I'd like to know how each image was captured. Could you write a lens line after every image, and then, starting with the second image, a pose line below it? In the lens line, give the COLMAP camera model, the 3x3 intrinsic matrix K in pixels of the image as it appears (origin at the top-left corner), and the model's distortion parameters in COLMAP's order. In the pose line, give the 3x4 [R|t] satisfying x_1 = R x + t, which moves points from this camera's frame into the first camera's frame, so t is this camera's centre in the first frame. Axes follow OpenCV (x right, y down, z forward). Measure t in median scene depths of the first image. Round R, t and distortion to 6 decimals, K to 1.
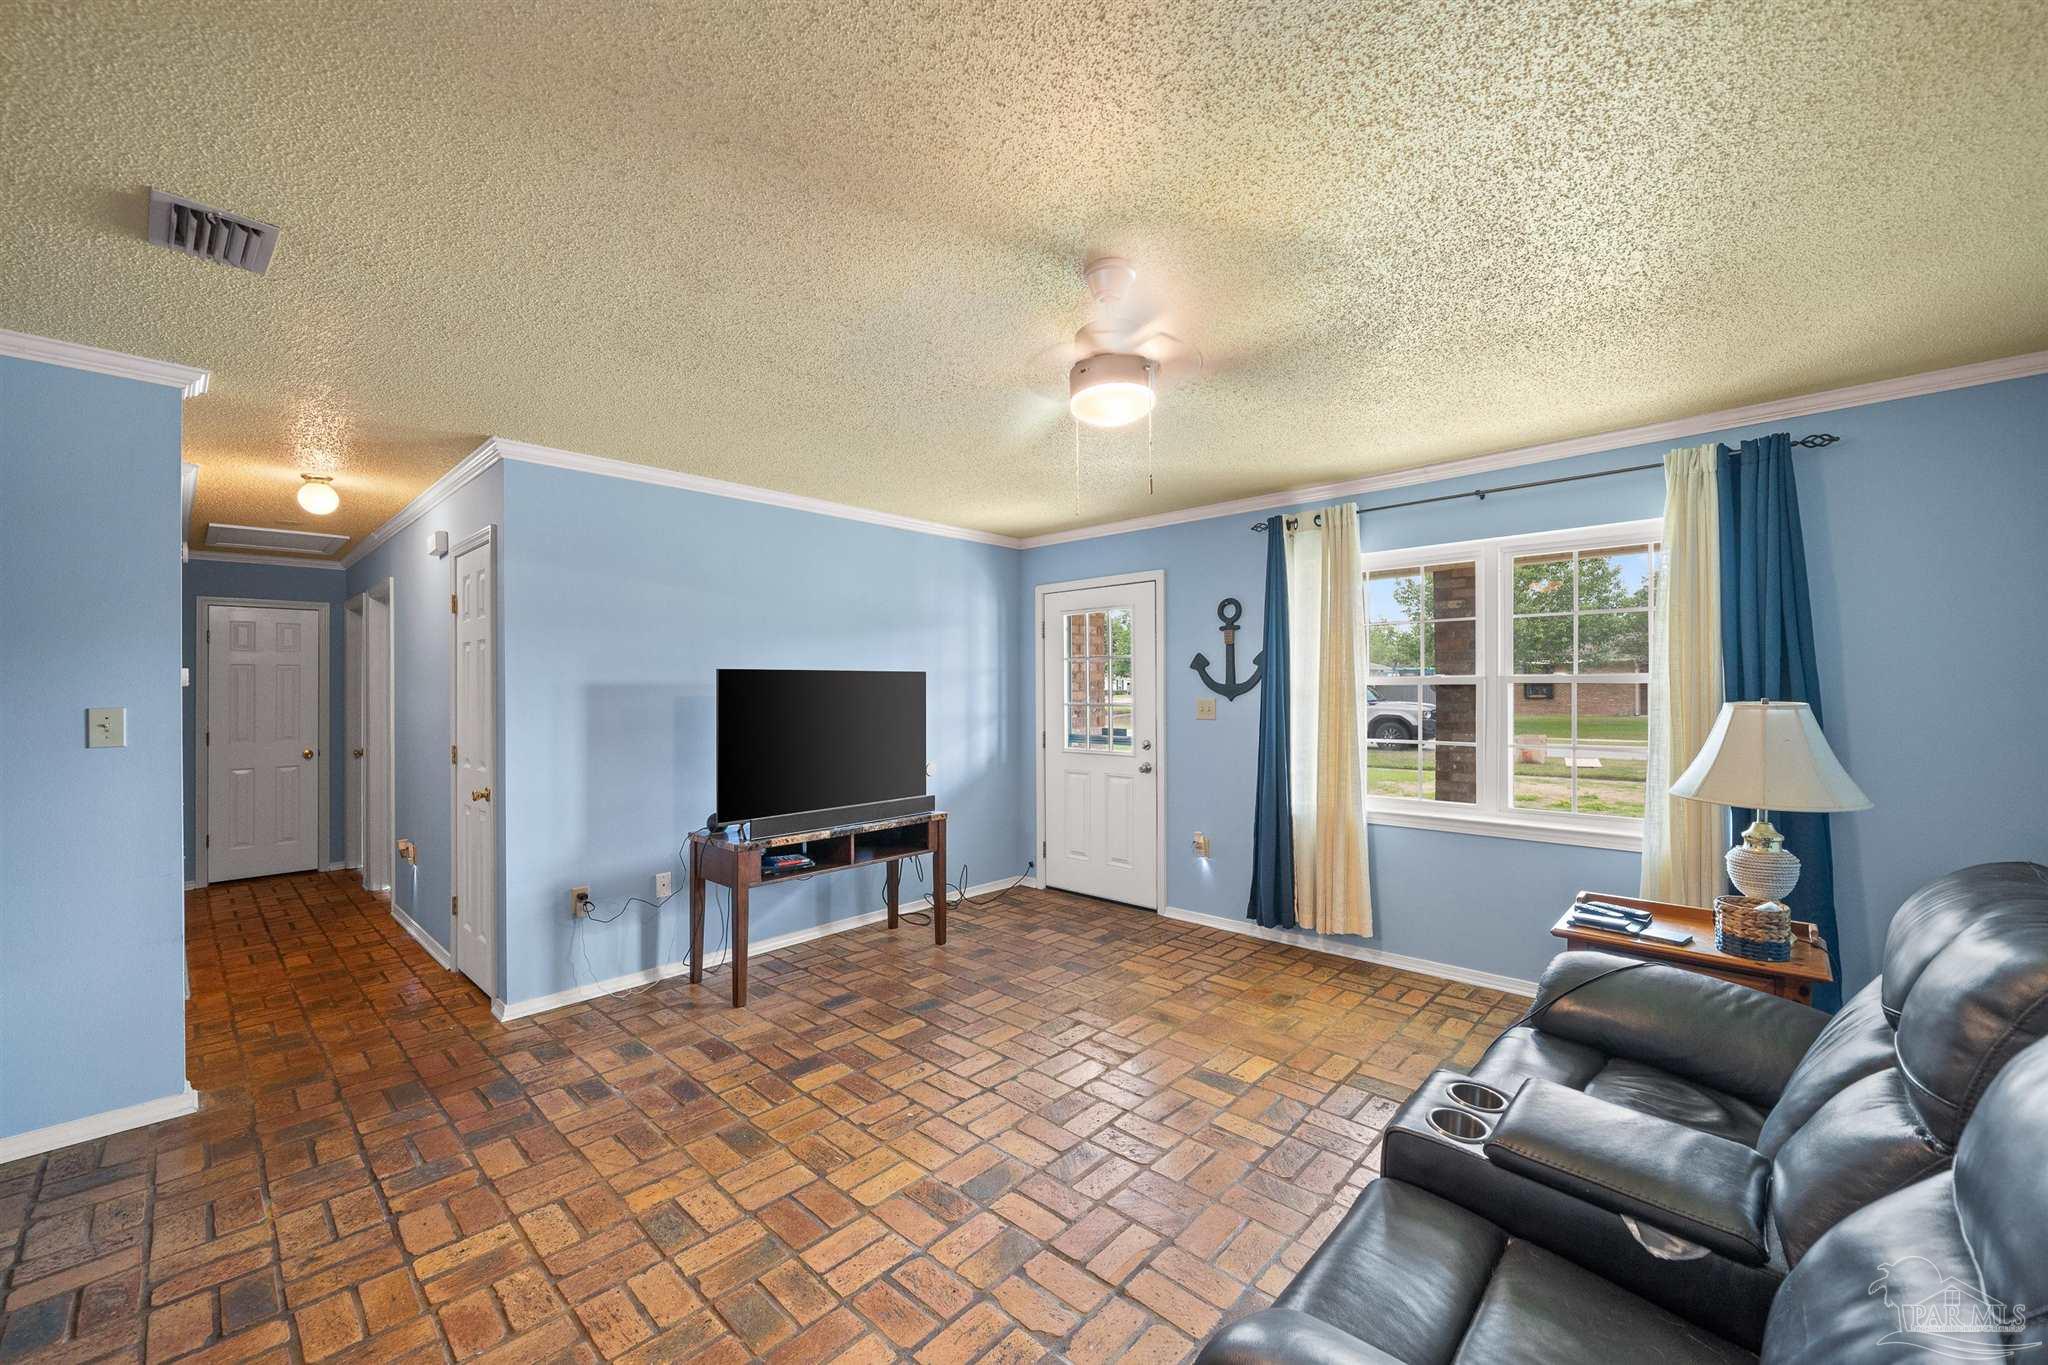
lens RADIAL K [[797.9, 0, 1029.9], [0, 797.9, 688.6], [0, 0, 1]] dist [-0.000509, -0.000190]
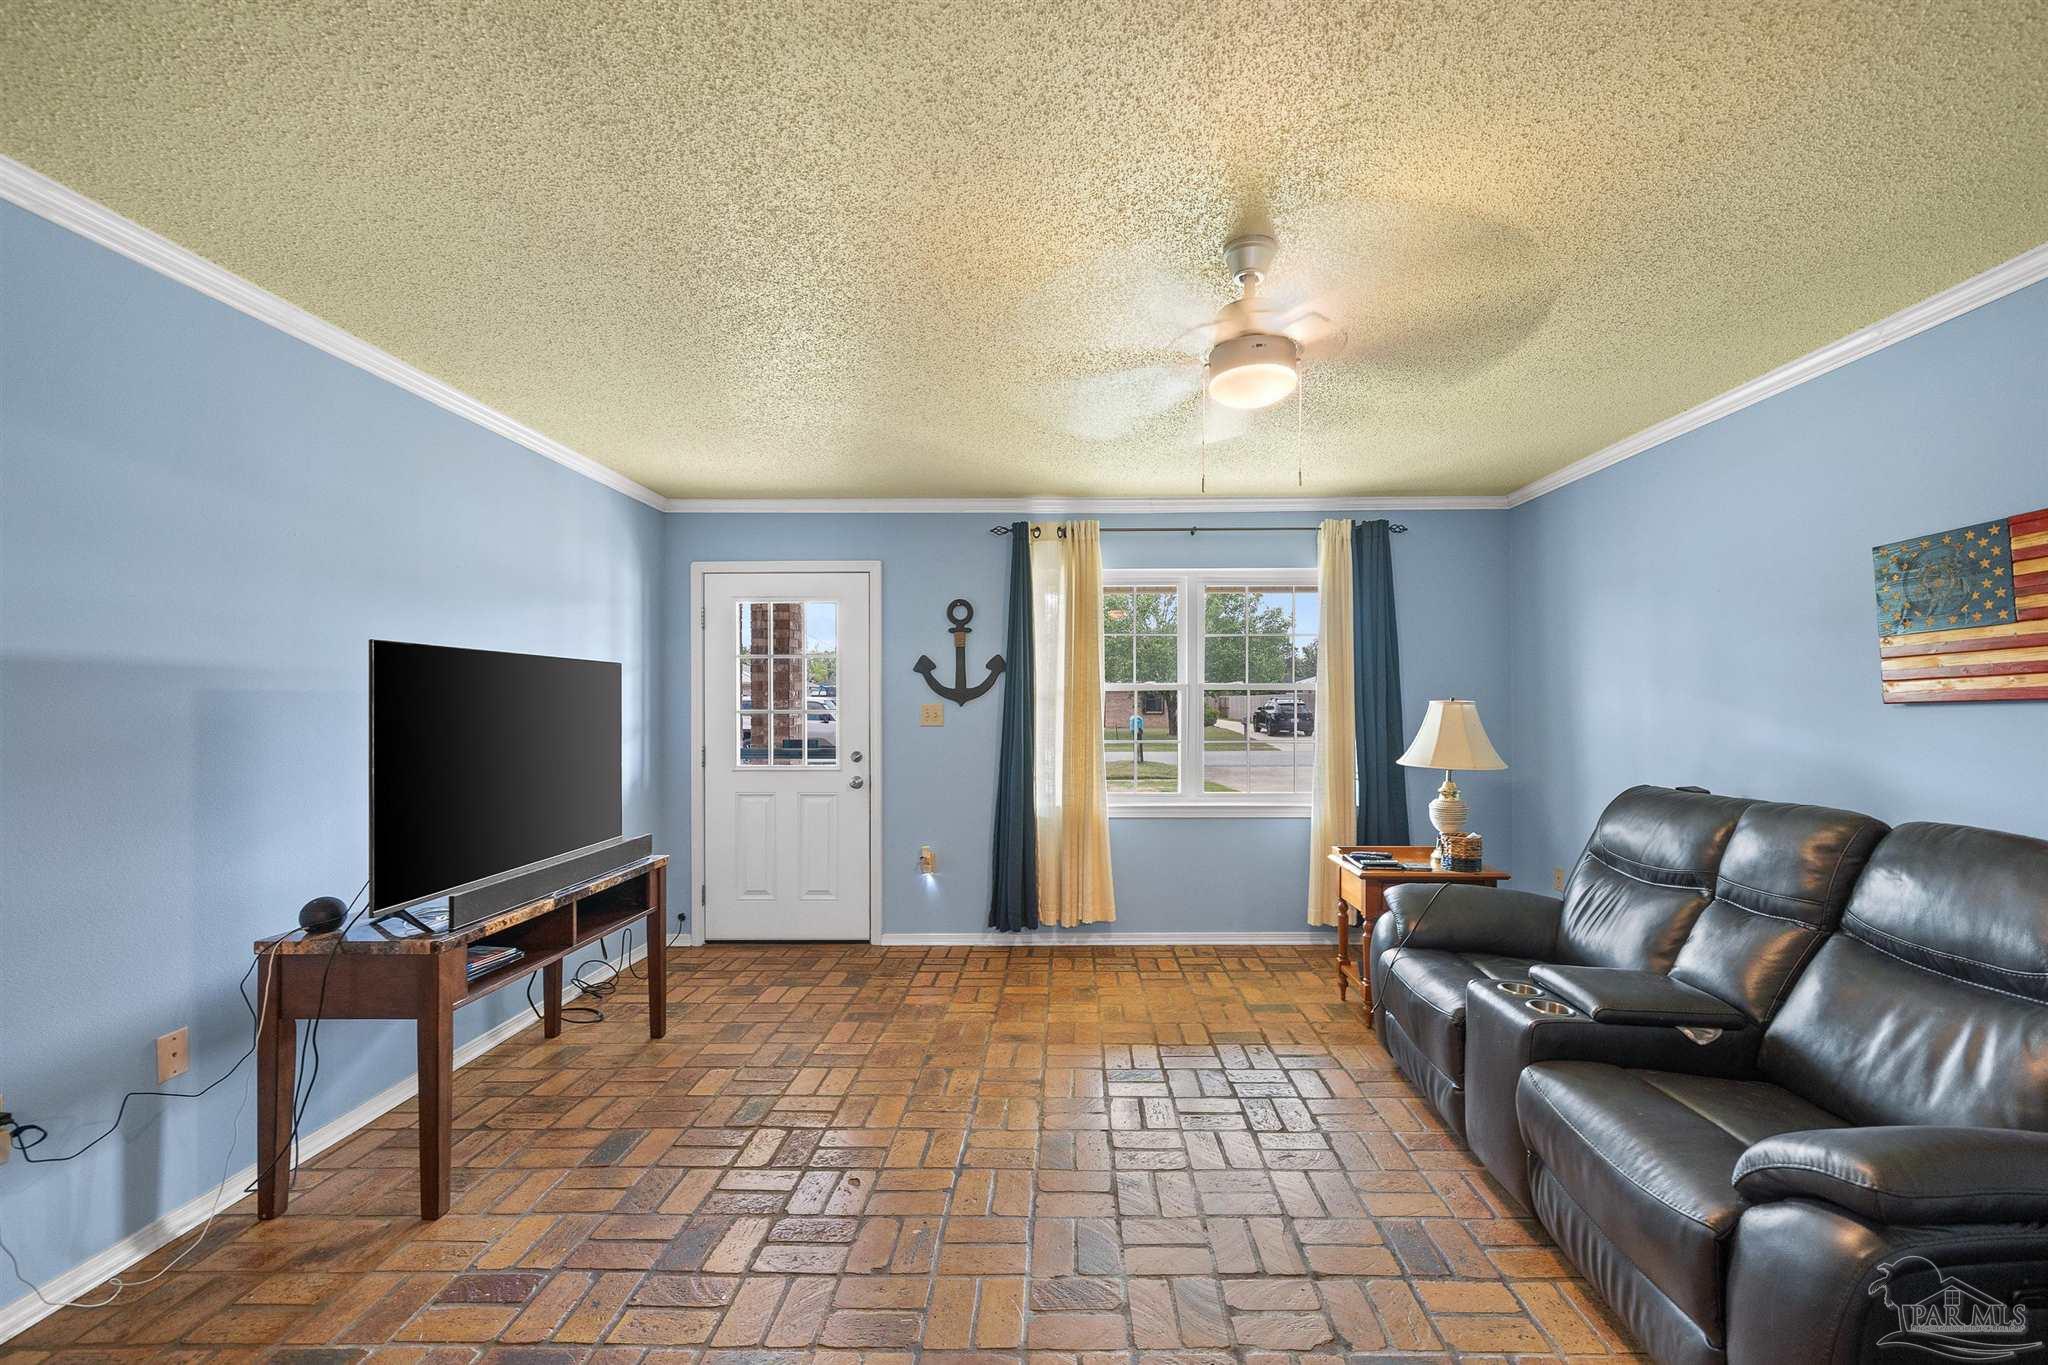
lens RADIAL K [[829.2, 0, 1064.9], [0, 829.2, 703.7], [0, 0, 1]] dist [0.000894, -0.000374]
pose [[0.734324, 0.005741, 0.678775, -0.377361], [-0.003157, 0.999982, -0.005042, 0.019437], [-0.678792, 0.001560, 0.734329, 0.202989]]
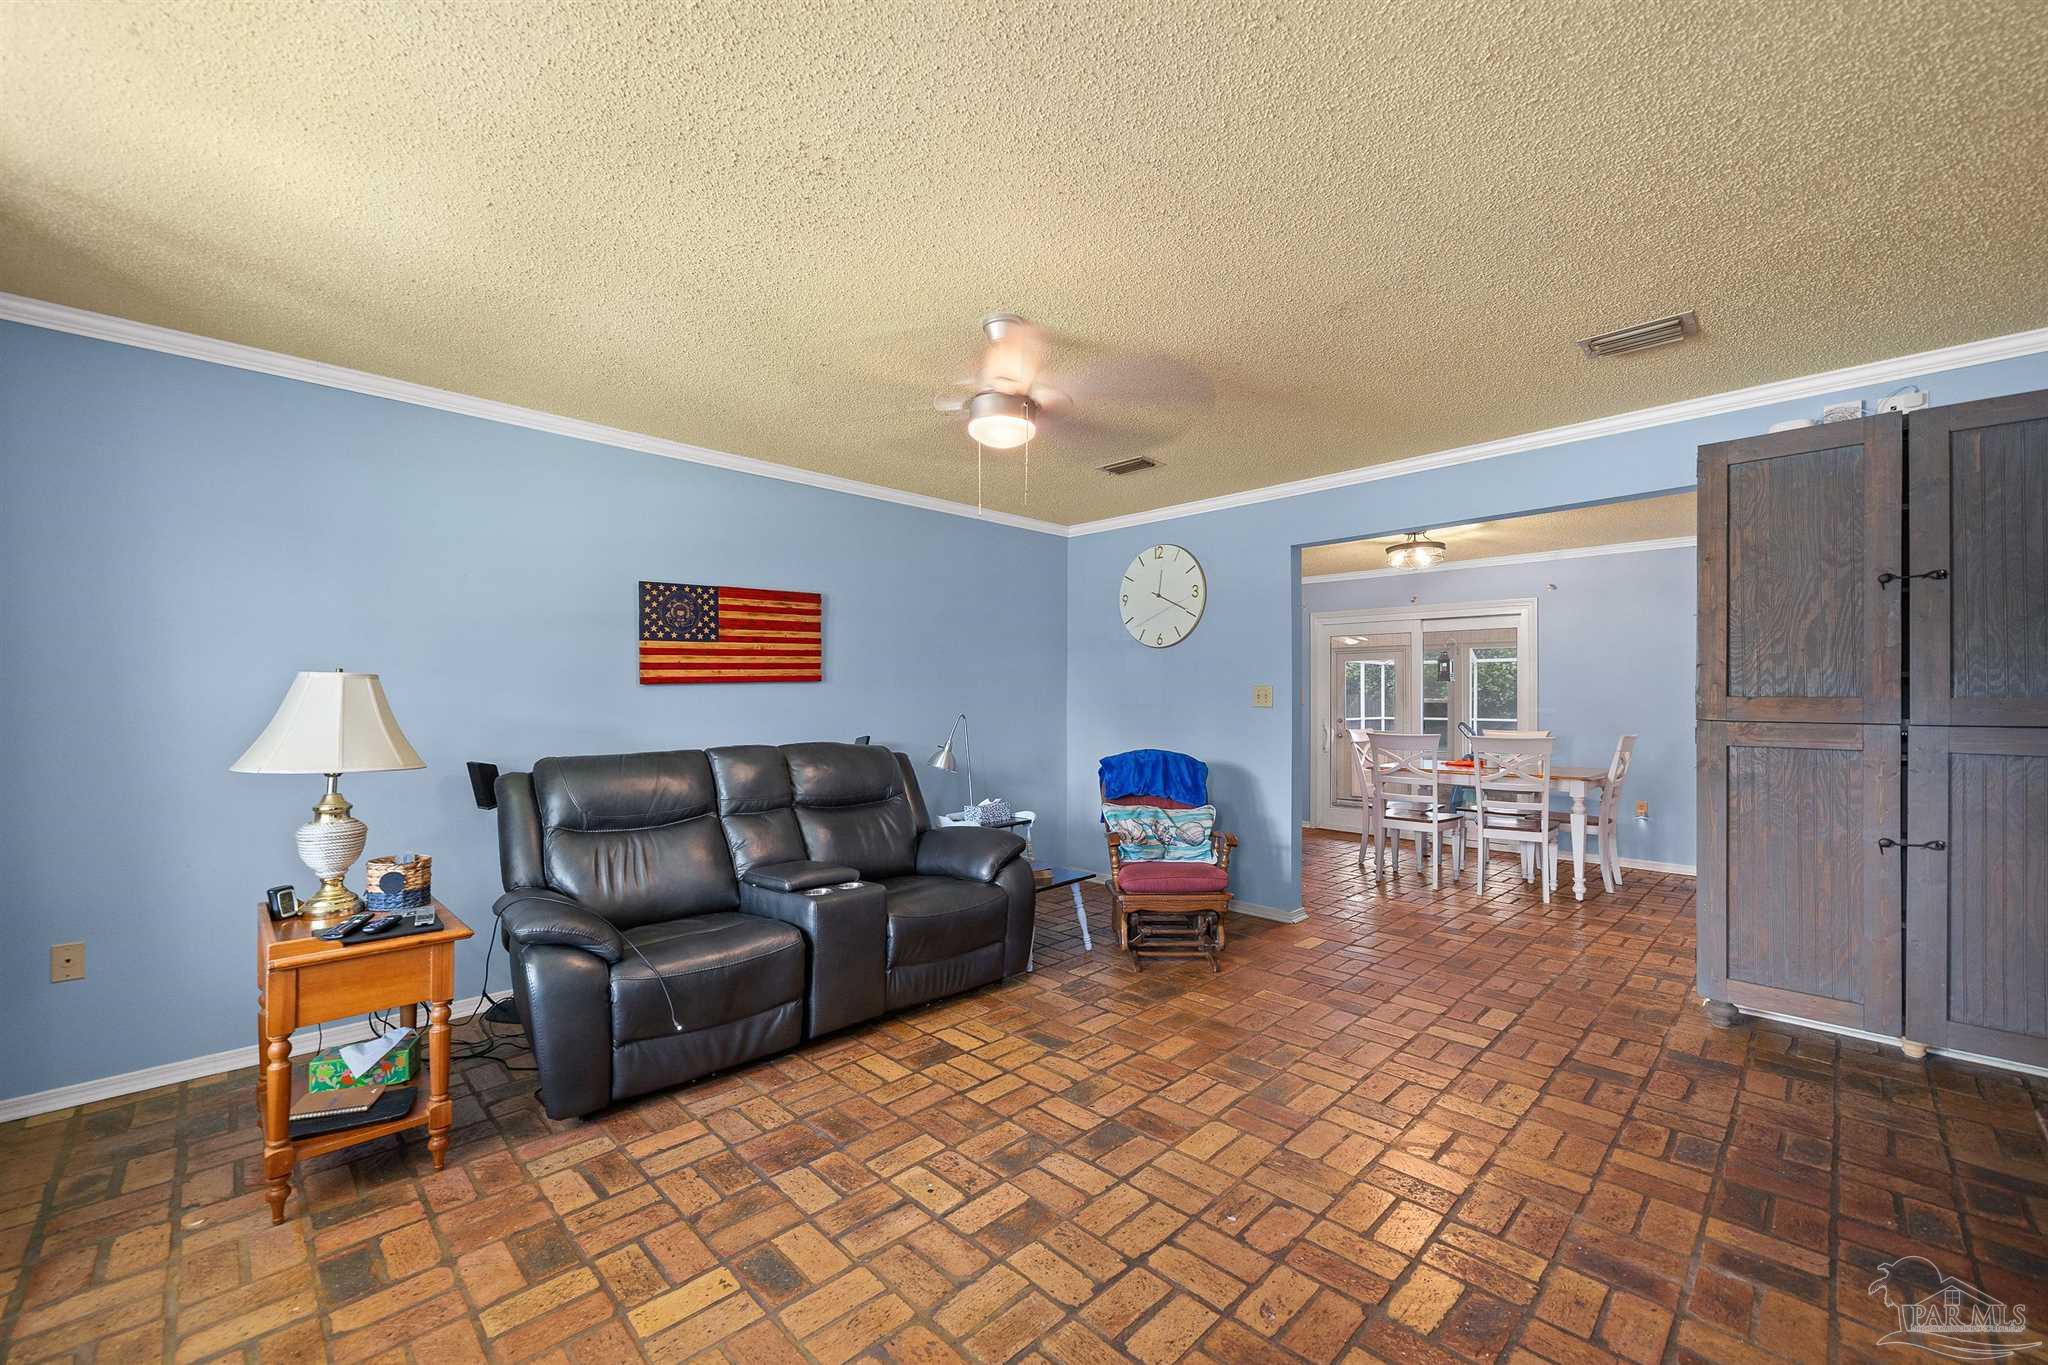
lens RADIAL K [[804.5, 0, 1021.3], [0, 804.5, 698.1], [0, 0, 1]] dist [-0.000254, -0.000002]
pose [[-0.998769, 0.004596, 0.049390, 0.004553], [0.004752, 0.999984, 0.003035, 0.029852], [-0.049376, 0.003265, -0.998775, 1.124326]]
